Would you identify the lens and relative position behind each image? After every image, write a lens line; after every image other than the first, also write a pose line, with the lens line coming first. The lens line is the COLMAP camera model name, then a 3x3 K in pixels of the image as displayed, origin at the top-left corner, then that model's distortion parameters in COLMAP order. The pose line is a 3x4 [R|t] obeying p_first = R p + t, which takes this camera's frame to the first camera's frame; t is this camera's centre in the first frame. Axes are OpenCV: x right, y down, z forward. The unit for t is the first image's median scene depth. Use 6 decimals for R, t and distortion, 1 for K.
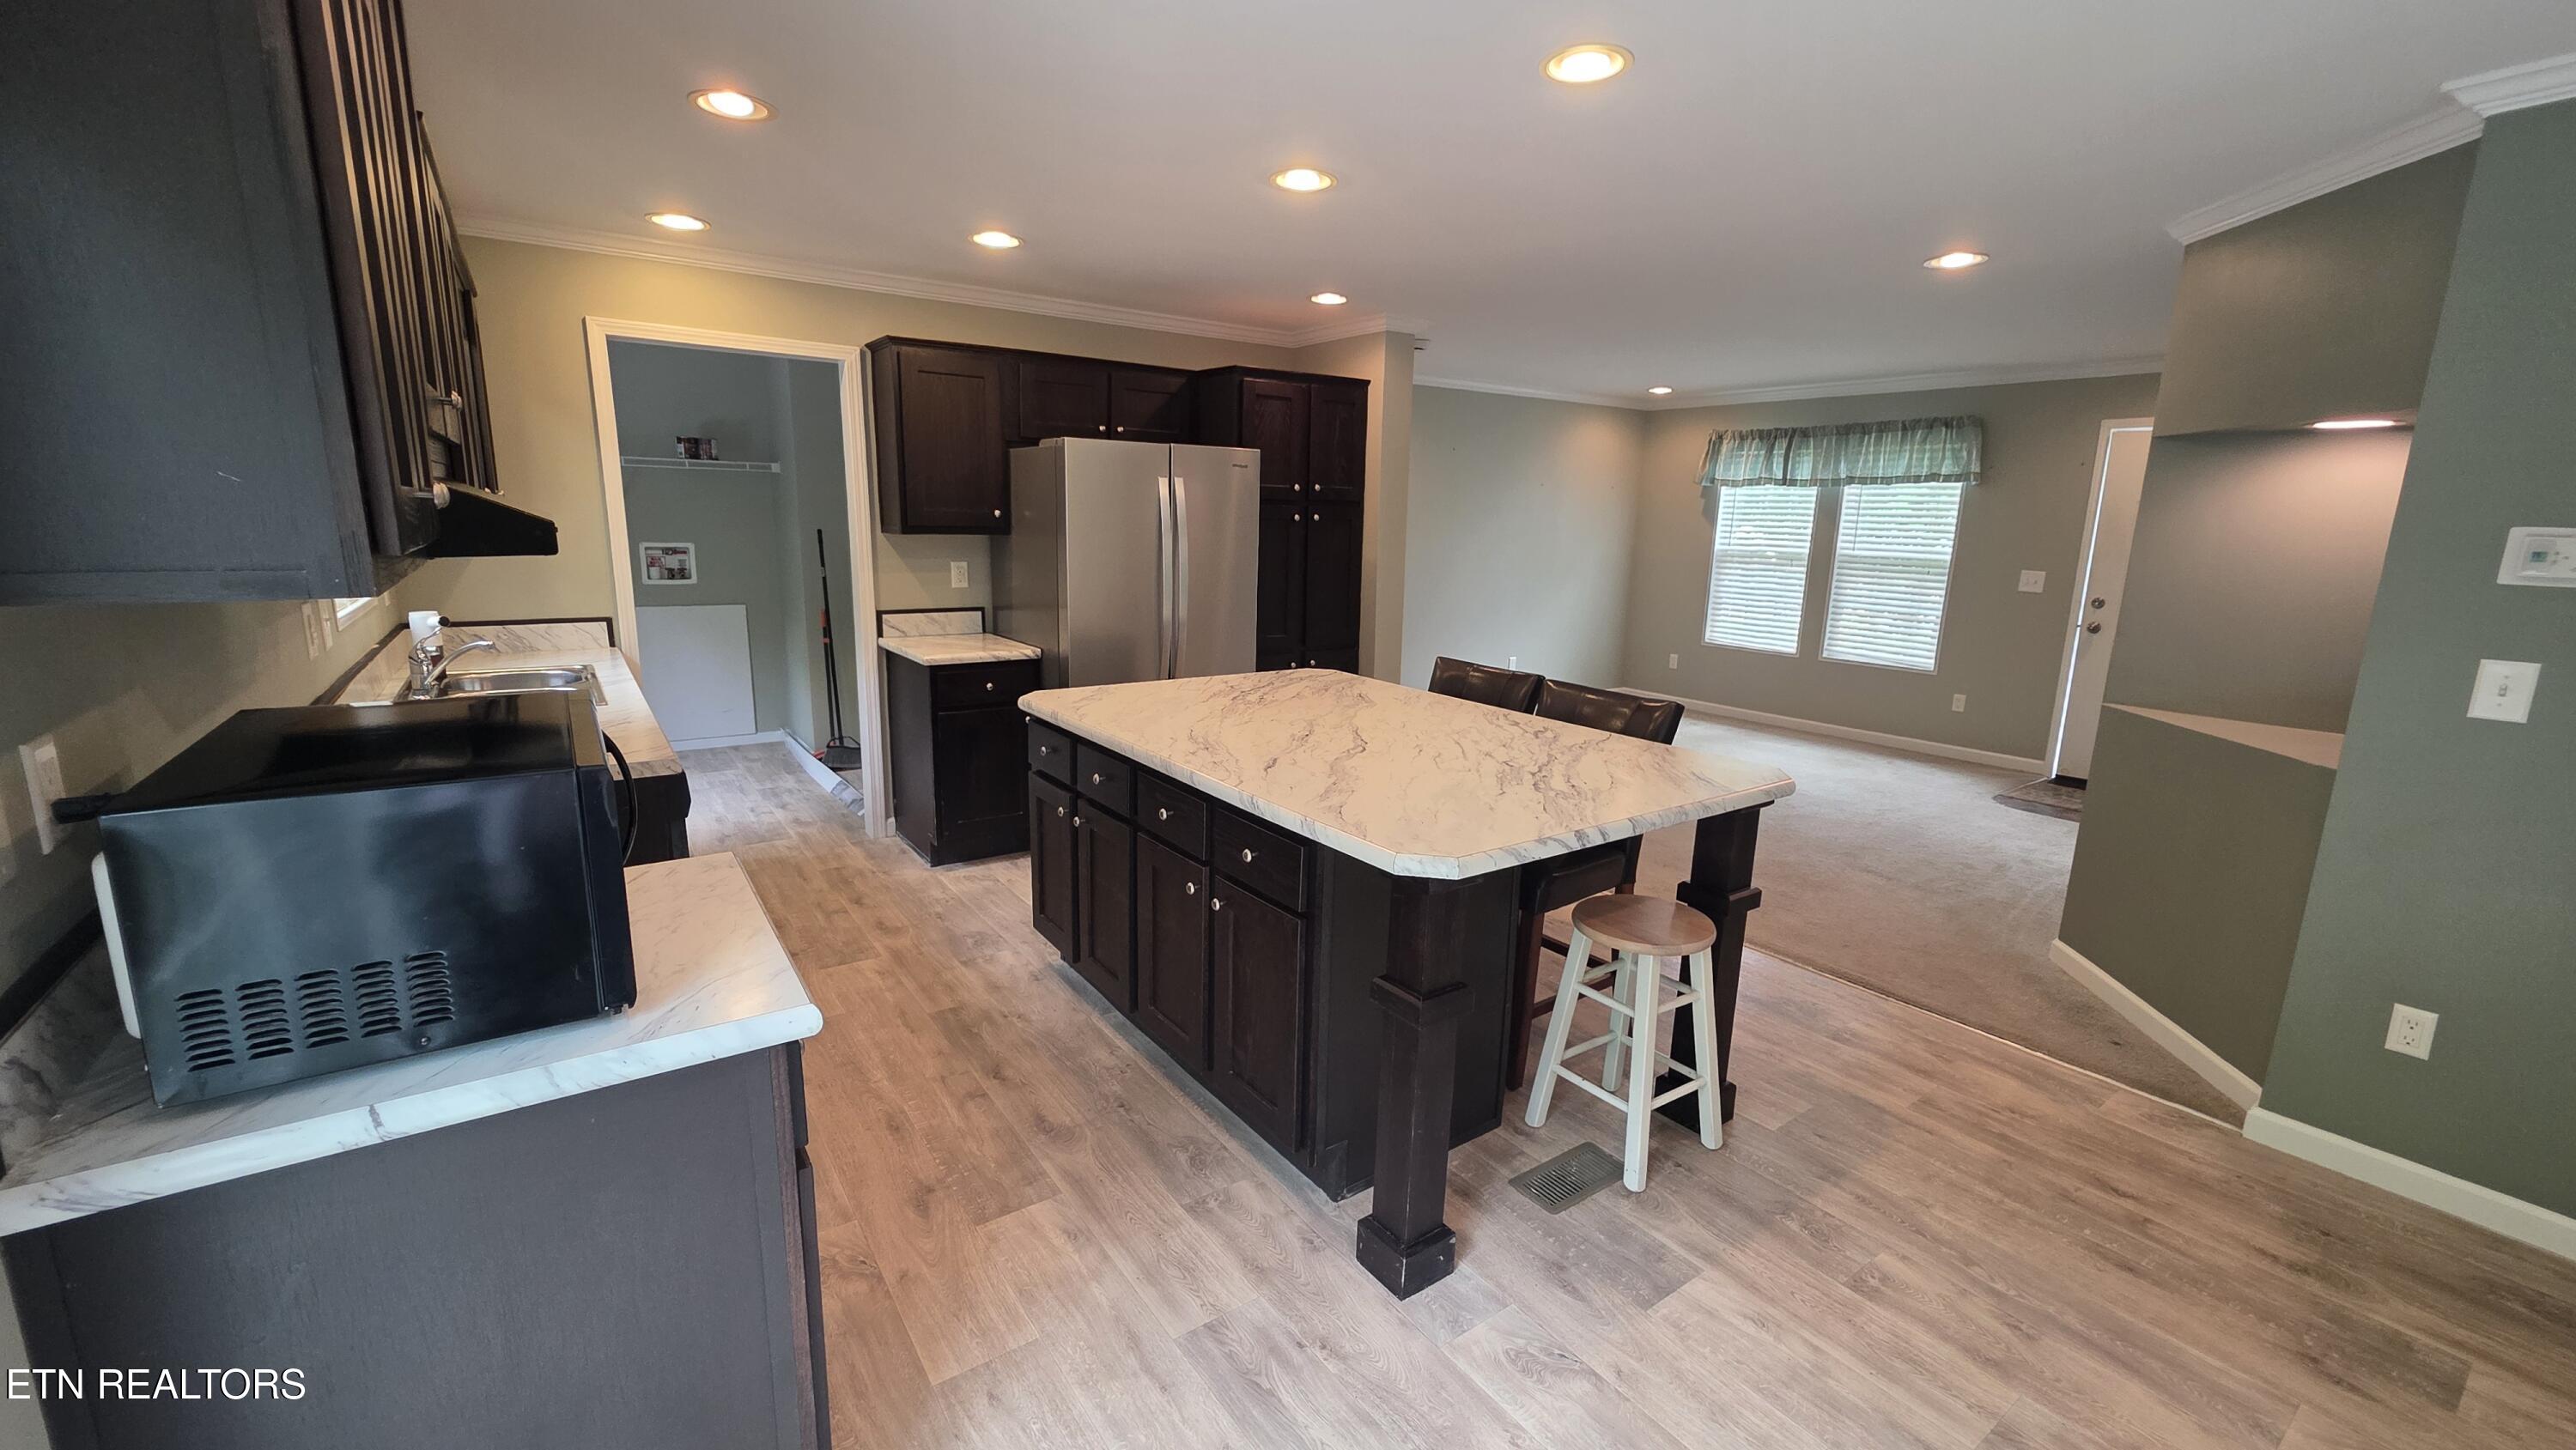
lens RADIAL K [[1007.9, 0, 1299.8], [0, 1007.9, 730.0], [0, 0, 1]] dist [-0.001793, -0.000110]
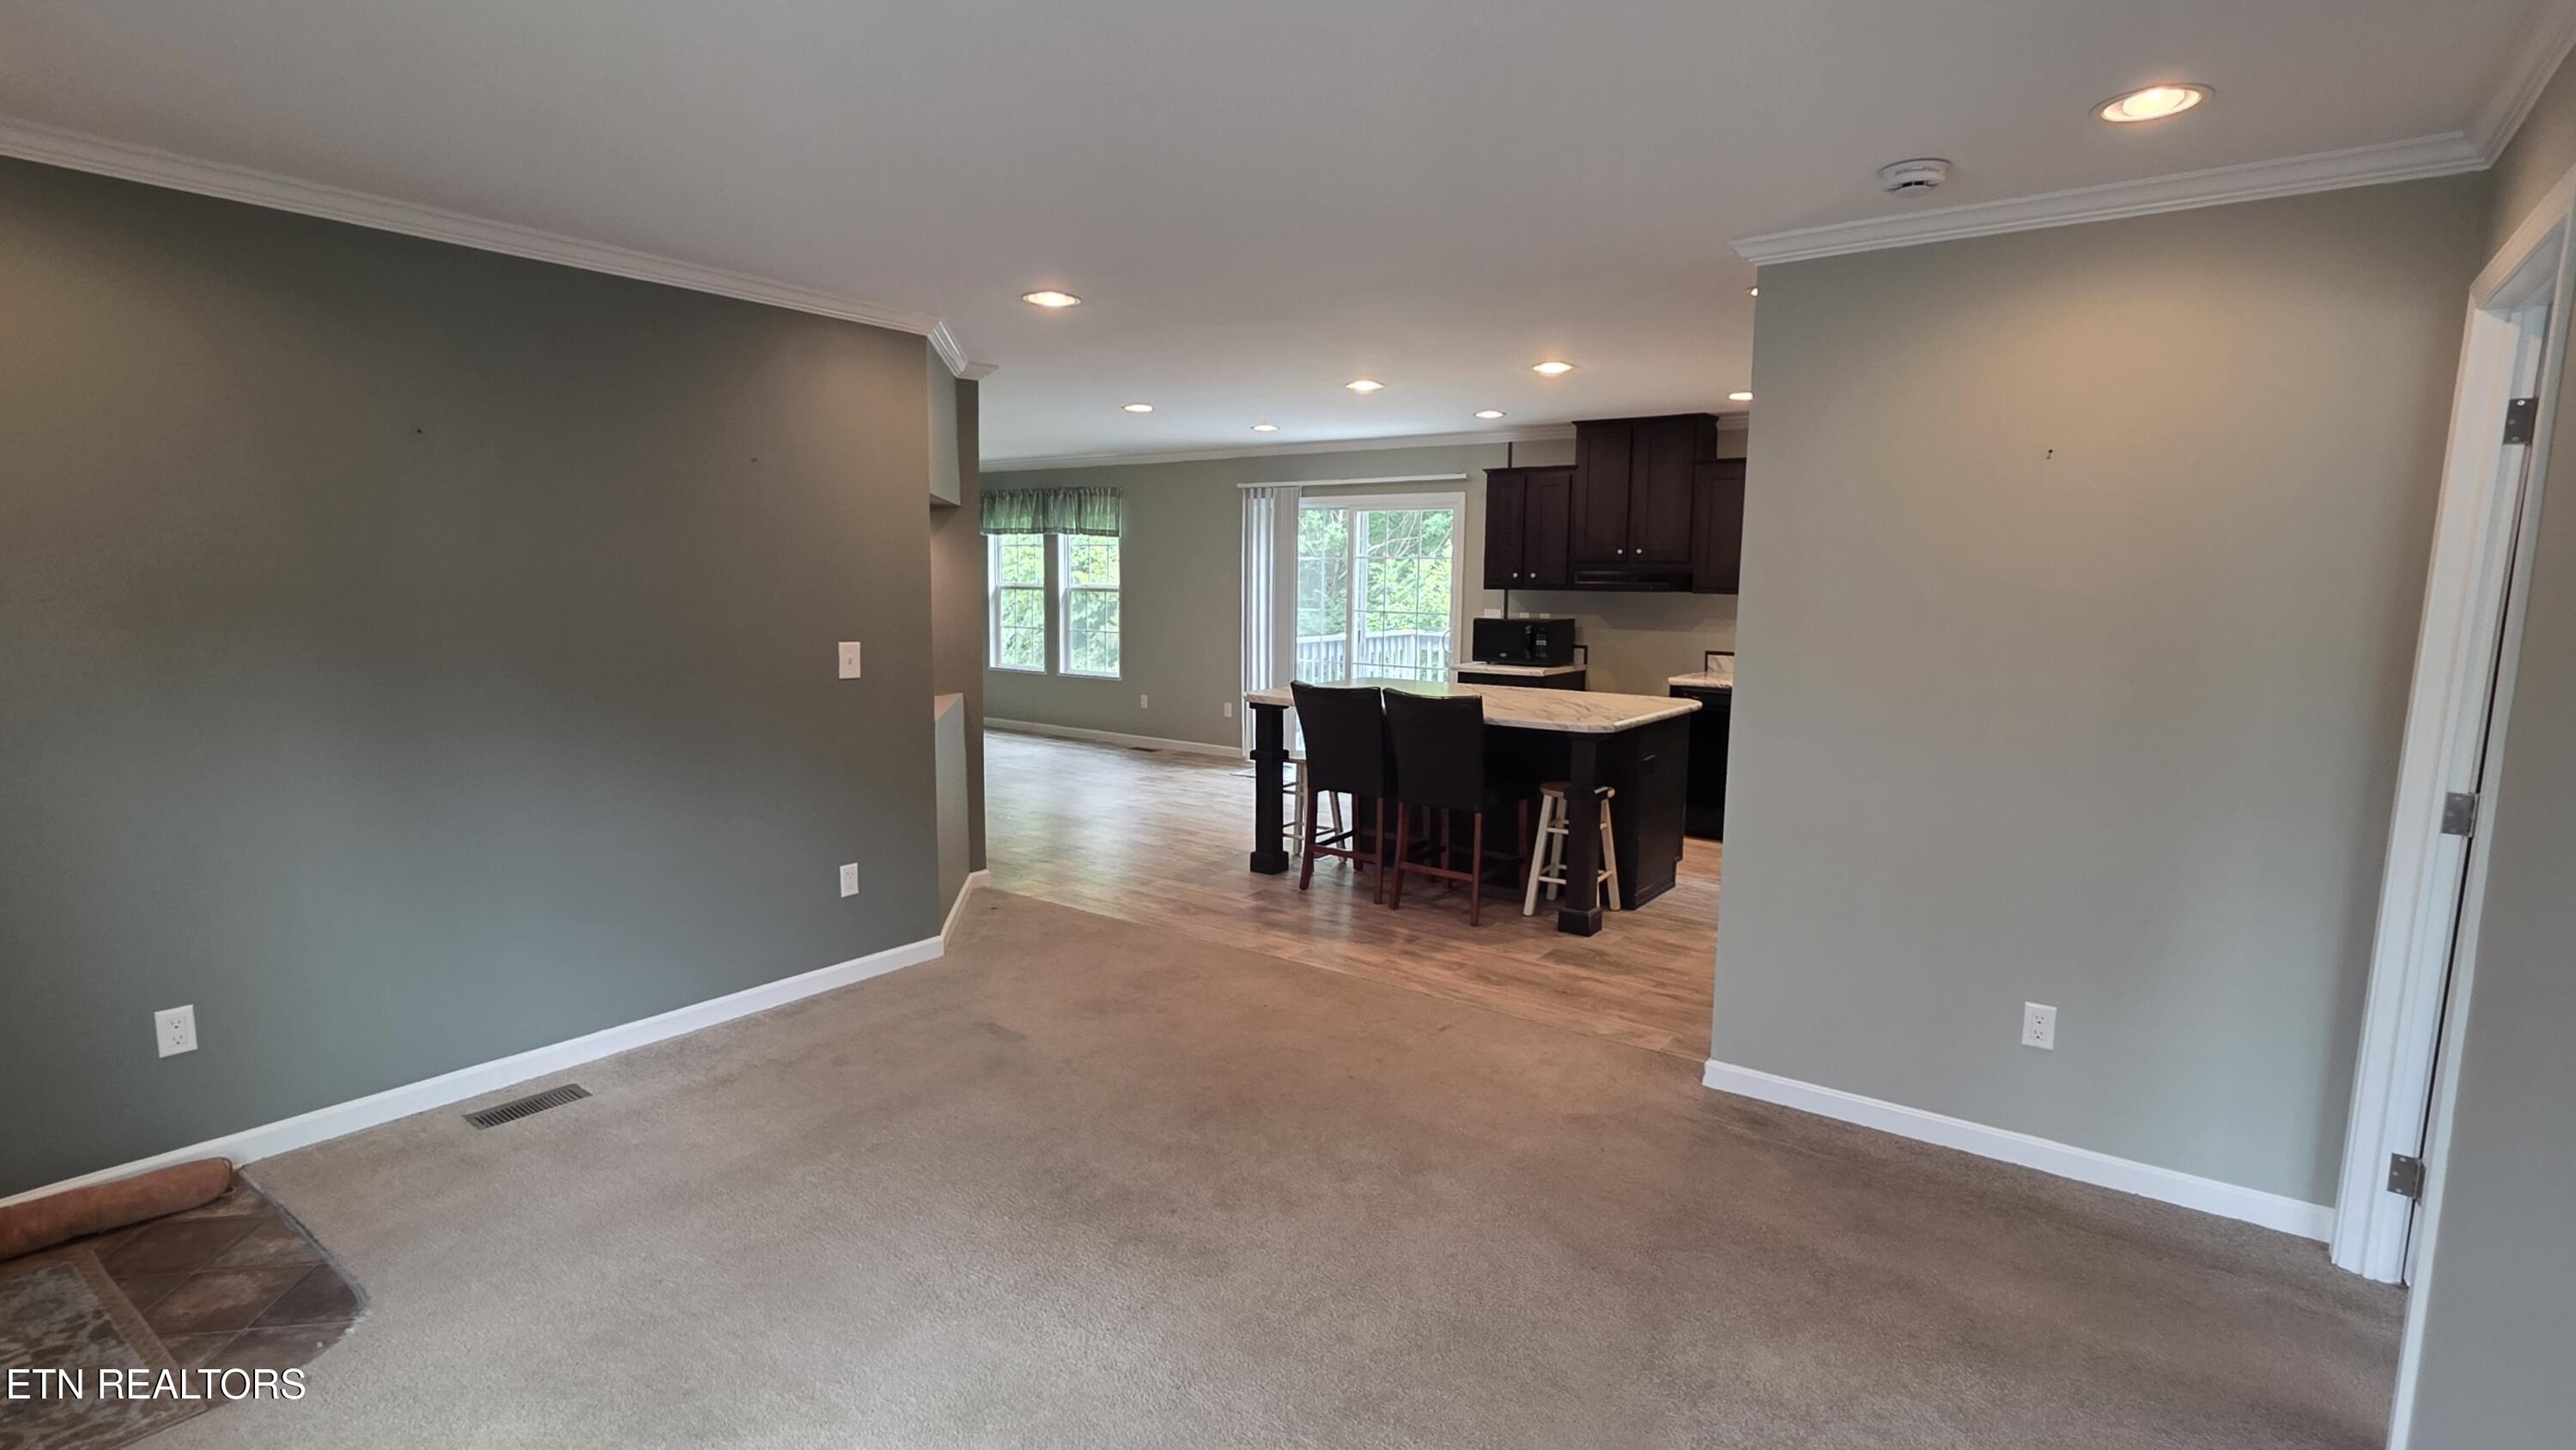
lens RADIAL K [[1219.7, 0, 1288.0], [0, 1219.7, 725.0], [0, 0, 1]] dist [-0.000265, -0.000313]
pose [[-0.950800, 0.009247, -0.309668, 0.418811], [-0.093427, 0.944462, 0.315060, -0.247175], [0.295383, 0.328490, -0.897130, 1.174231]]
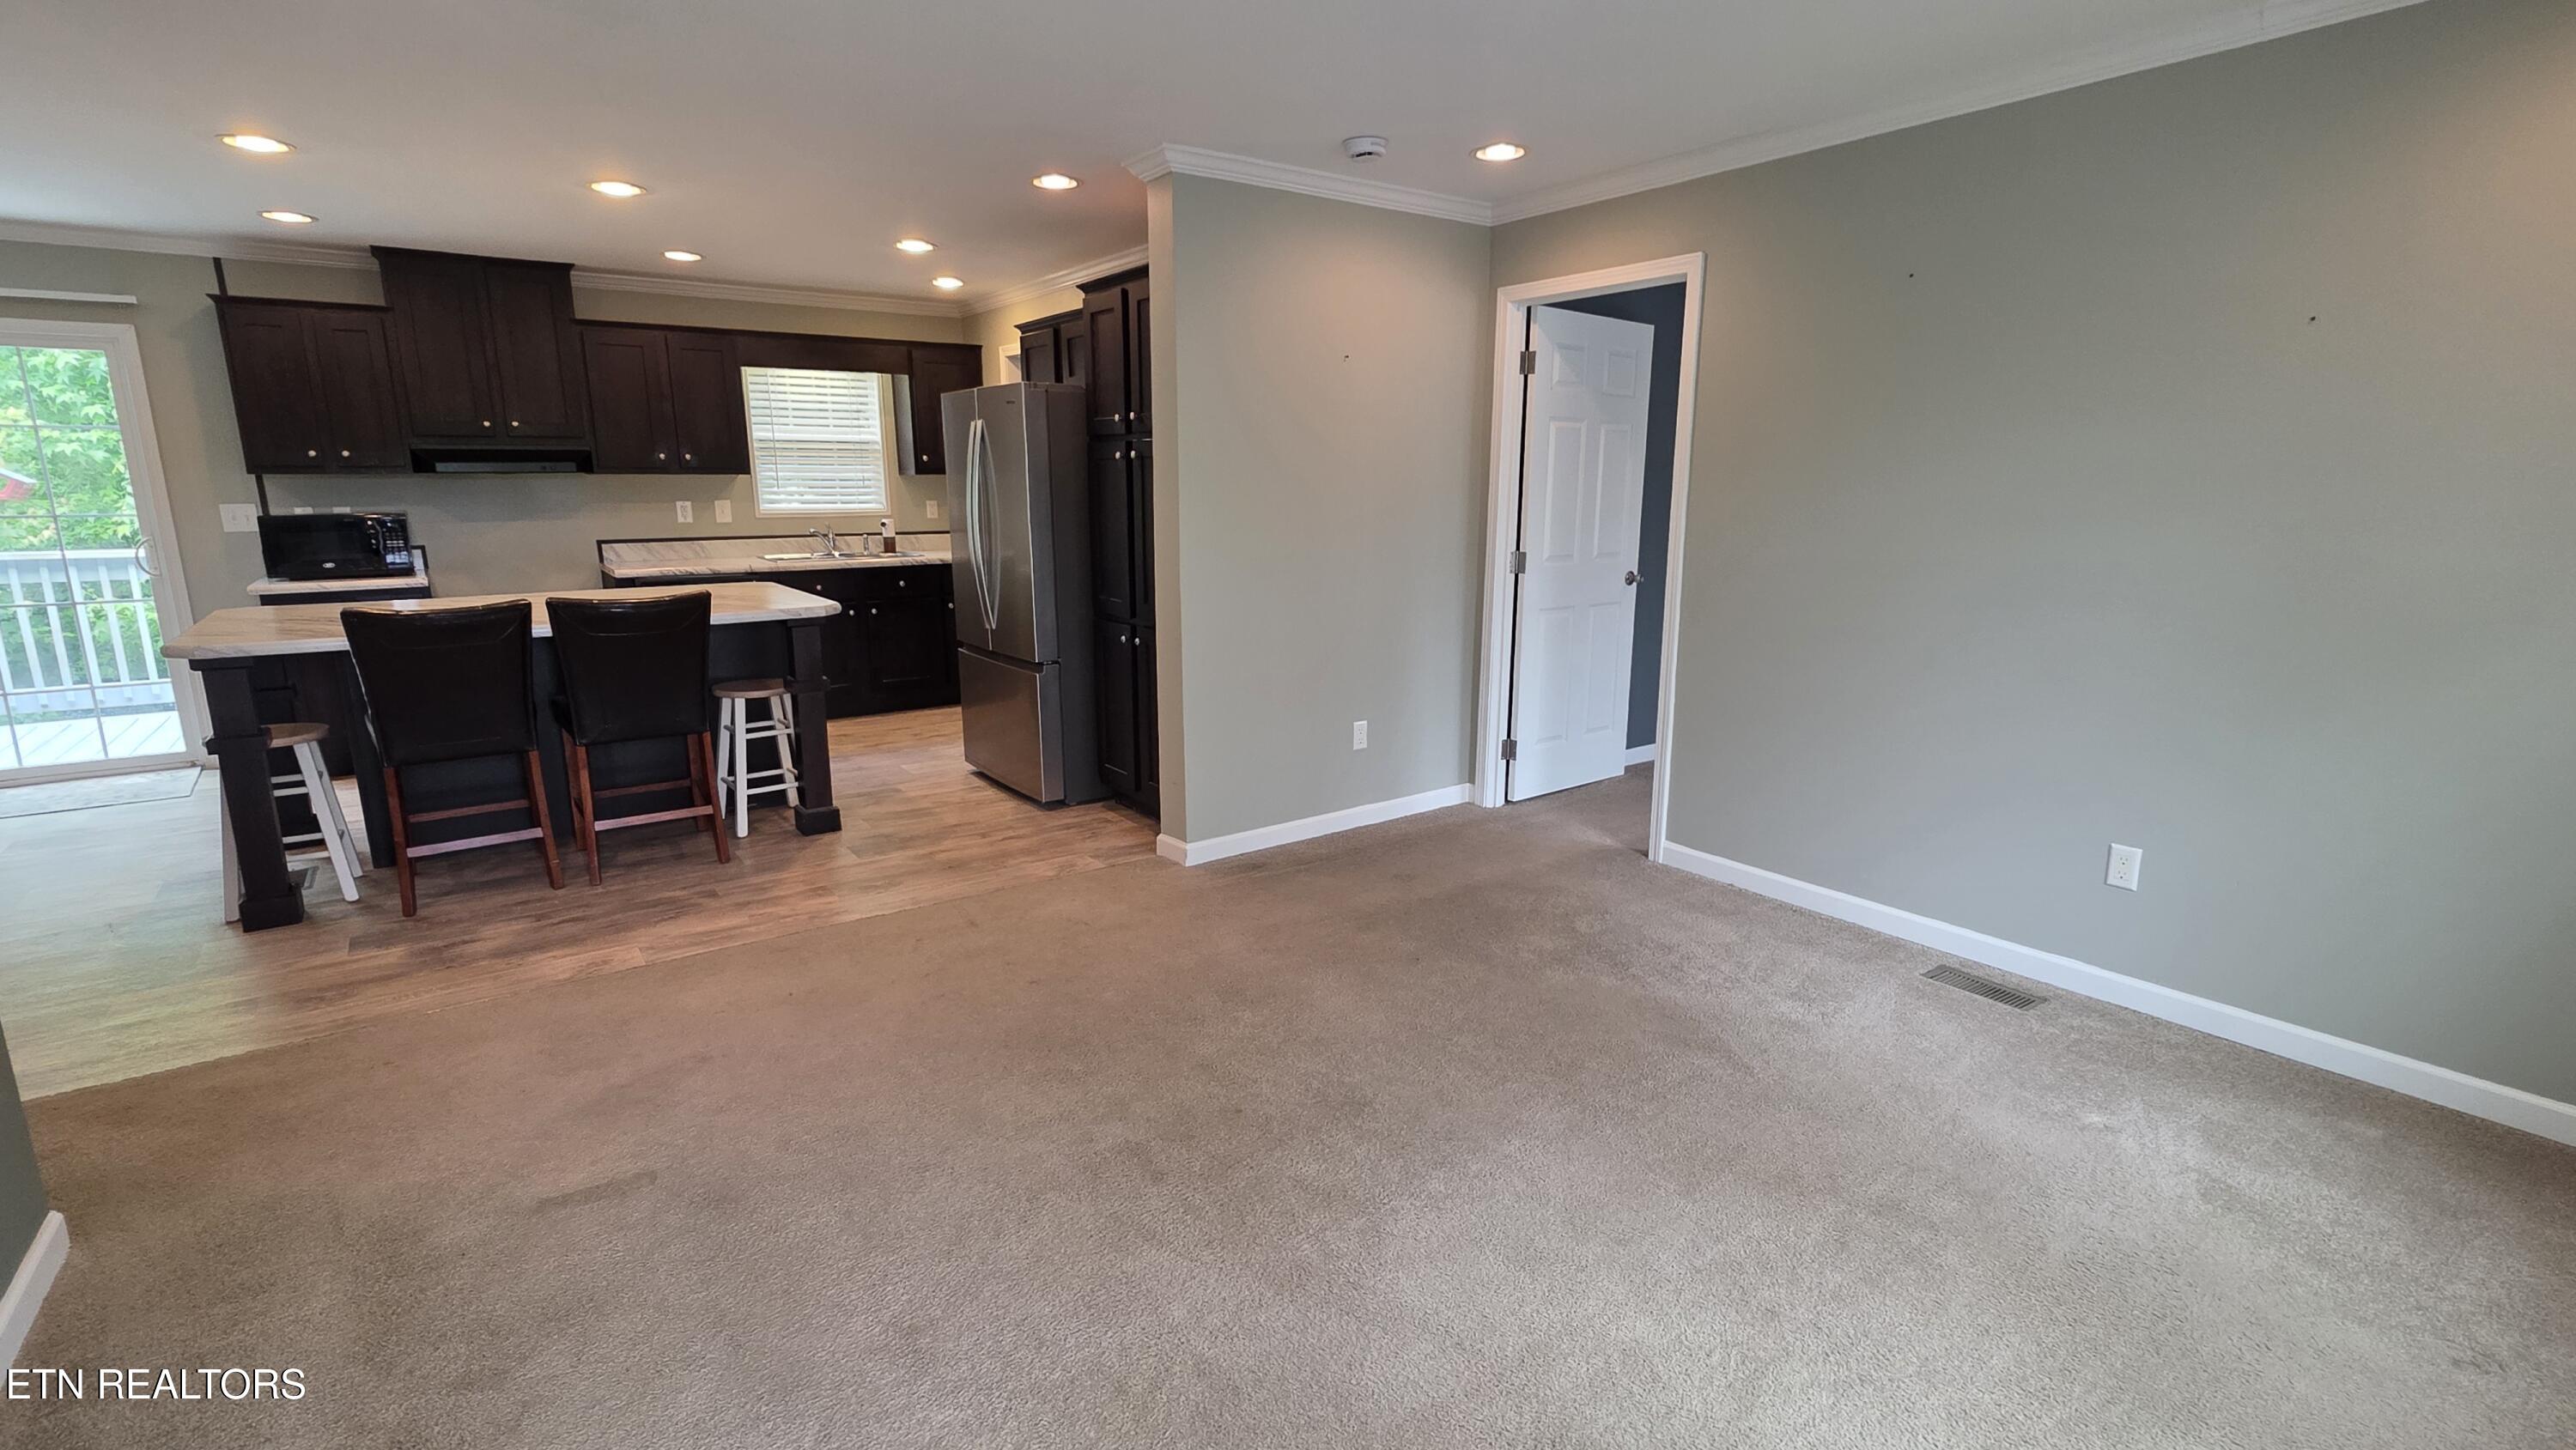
lens RADIAL K [[1160.2, 0, 1288.0], [0, 1160.2, 725.0], [0, 0, 1]] dist [-0.000910, -0.000010]
pose [[0.011896, 0.189246, -0.981858, 0.676144], [-0.208716, 0.960768, 0.182653, -0.143584], [0.977904, 0.202756, 0.050928, 0.806346]]
